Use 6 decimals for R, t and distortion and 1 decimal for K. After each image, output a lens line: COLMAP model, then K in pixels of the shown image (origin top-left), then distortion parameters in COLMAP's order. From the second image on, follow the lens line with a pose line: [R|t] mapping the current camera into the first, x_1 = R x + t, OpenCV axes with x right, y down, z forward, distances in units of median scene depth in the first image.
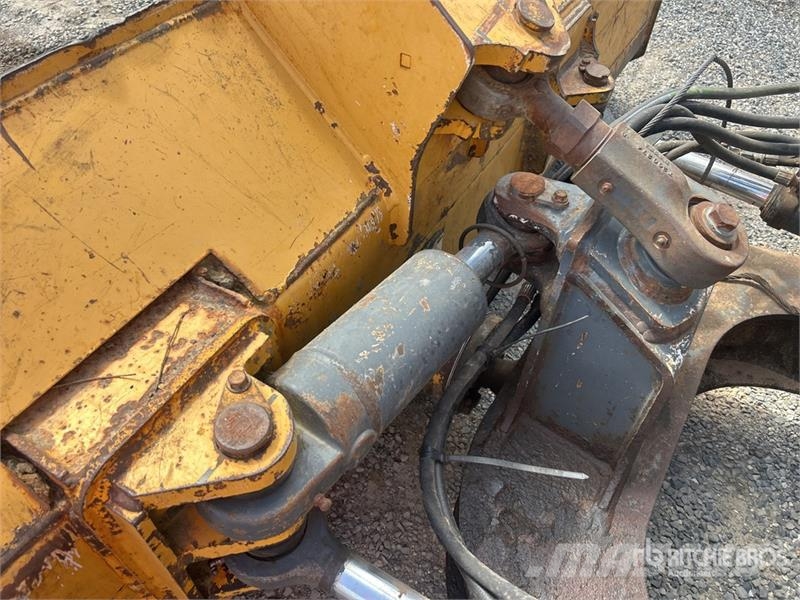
lens RADIAL K [[602.4, 0, 388.3], [0, 602.4, 298.9], [0, 0, 1]] dist [0.053839, -0.063120]
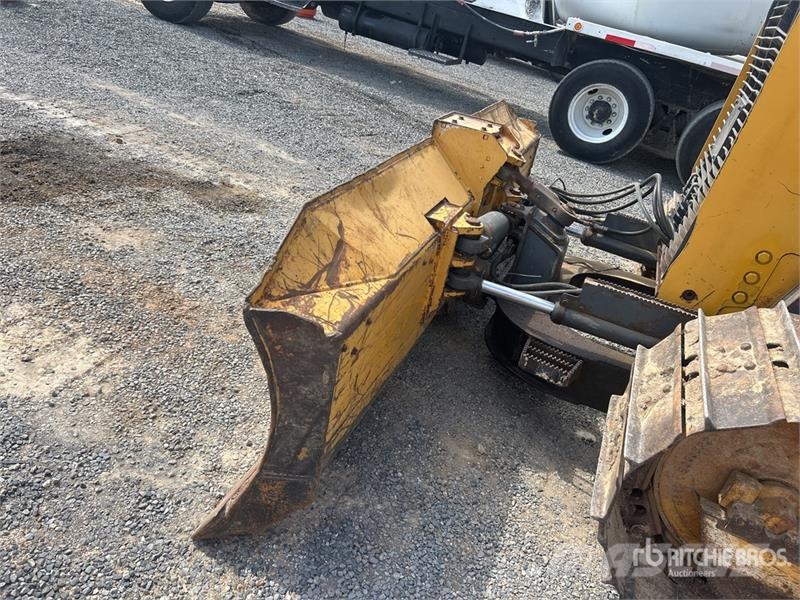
lens RADIAL K [[602.4, 0, 388.3], [0, 602.4, 298.9], [0, 0, 1]] dist [0.053839, -0.063120]
pose [[0.977037, 0.041321, 0.209026, -1.330380], [0.031299, 0.942541, -0.332620, 1.673465], [-0.210760, 0.331525, 0.919604, -2.066815]]
